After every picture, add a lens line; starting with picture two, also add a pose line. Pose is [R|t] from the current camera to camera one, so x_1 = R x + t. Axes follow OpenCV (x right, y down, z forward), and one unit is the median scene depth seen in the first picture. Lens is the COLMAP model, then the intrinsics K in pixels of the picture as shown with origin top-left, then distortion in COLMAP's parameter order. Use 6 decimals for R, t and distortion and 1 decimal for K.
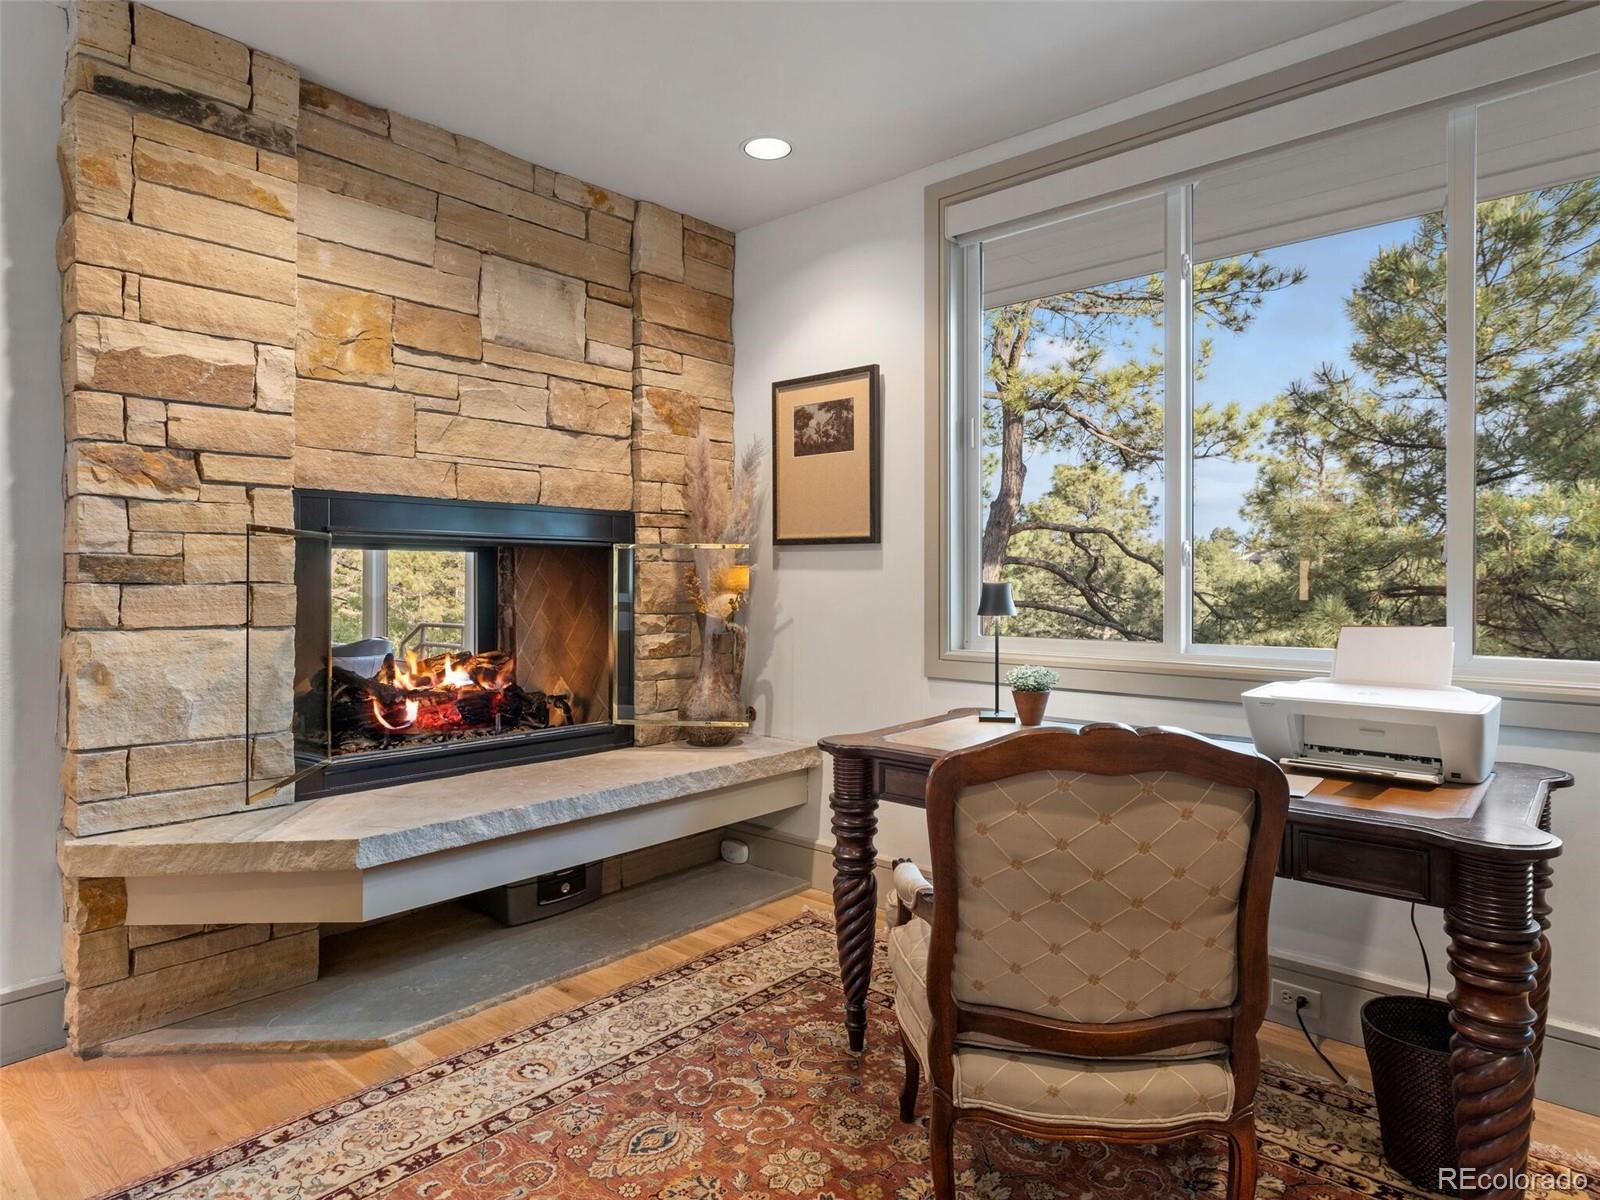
lens RADIAL K [[968.7, 0, 799.1], [0, 968.7, 589.7], [0, 0, 1]] dist [0.002009, 0.000977]
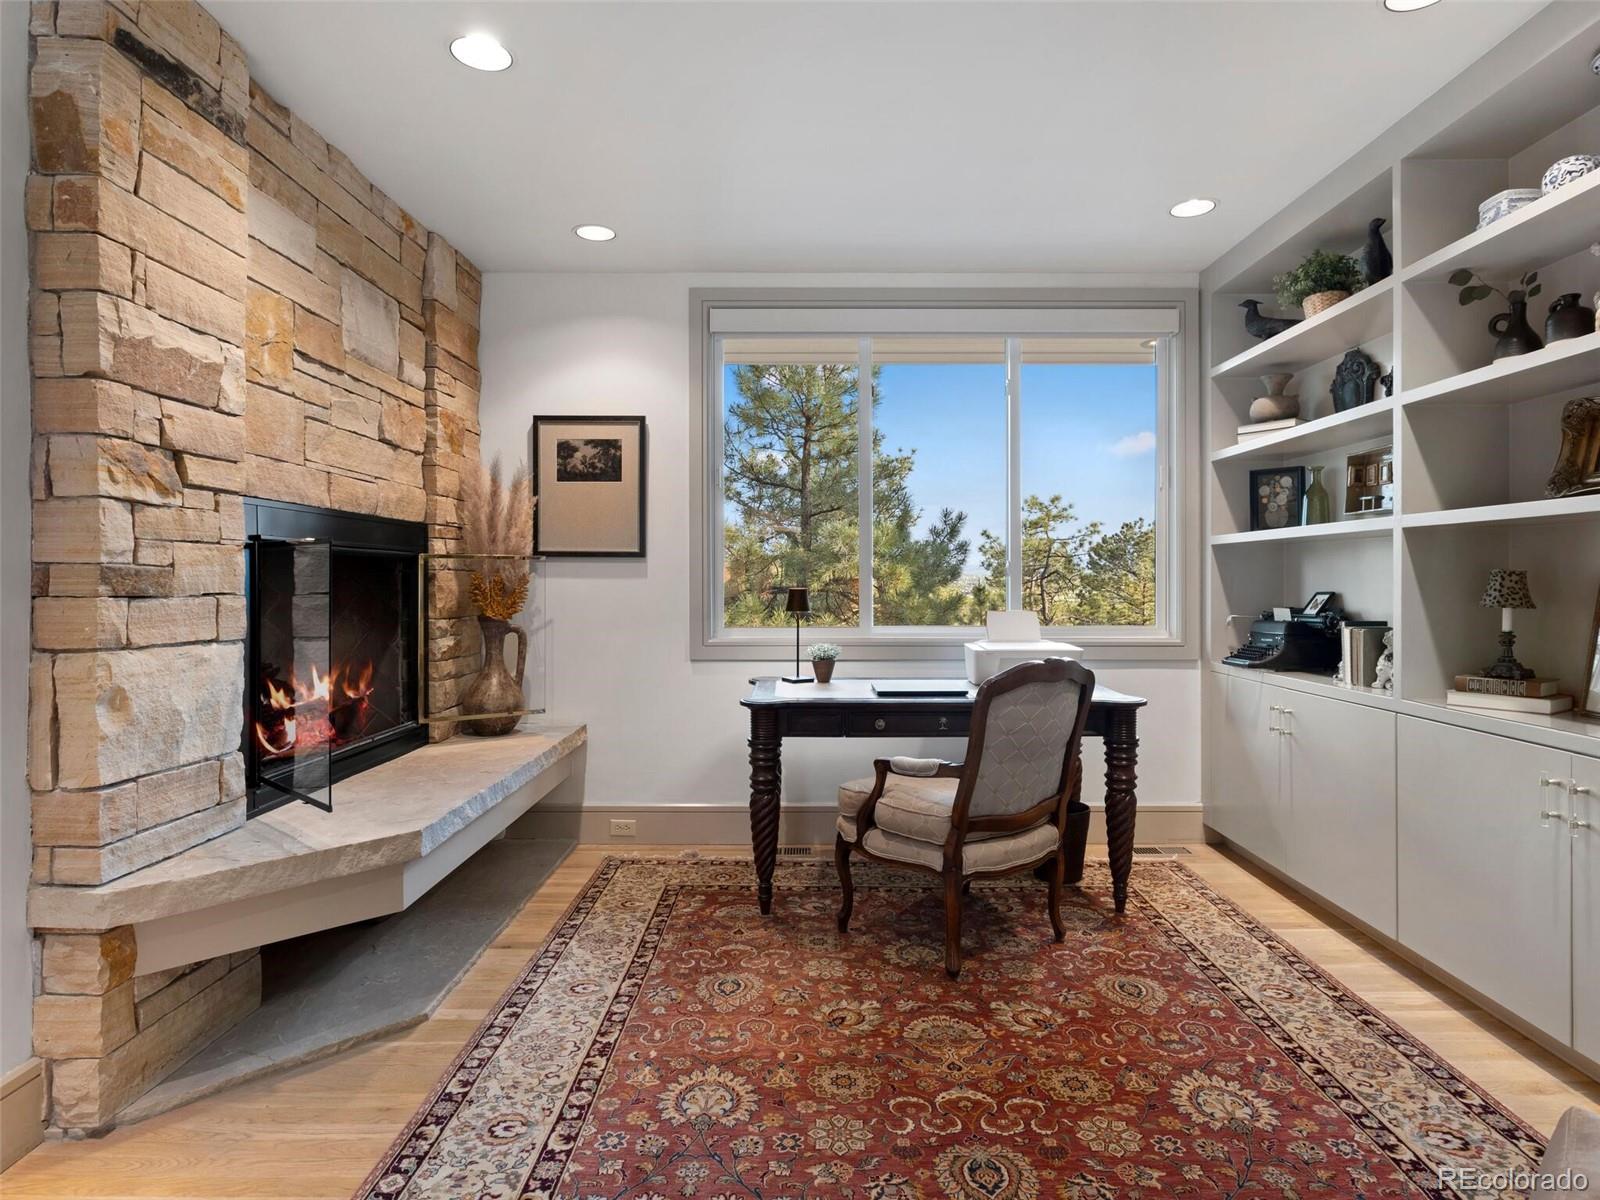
lens RADIAL K [[968.7, 0, 799.4], [0, 968.7, 596.1], [0, 0, 1]] dist [0.002009, 0.000977]
pose [[0.725359, -0.012910, 0.688250, -0.820485], [0.008710, 0.999916, 0.009577, -0.009860], [-0.688316, -0.000952, 0.725410, -0.072133]]
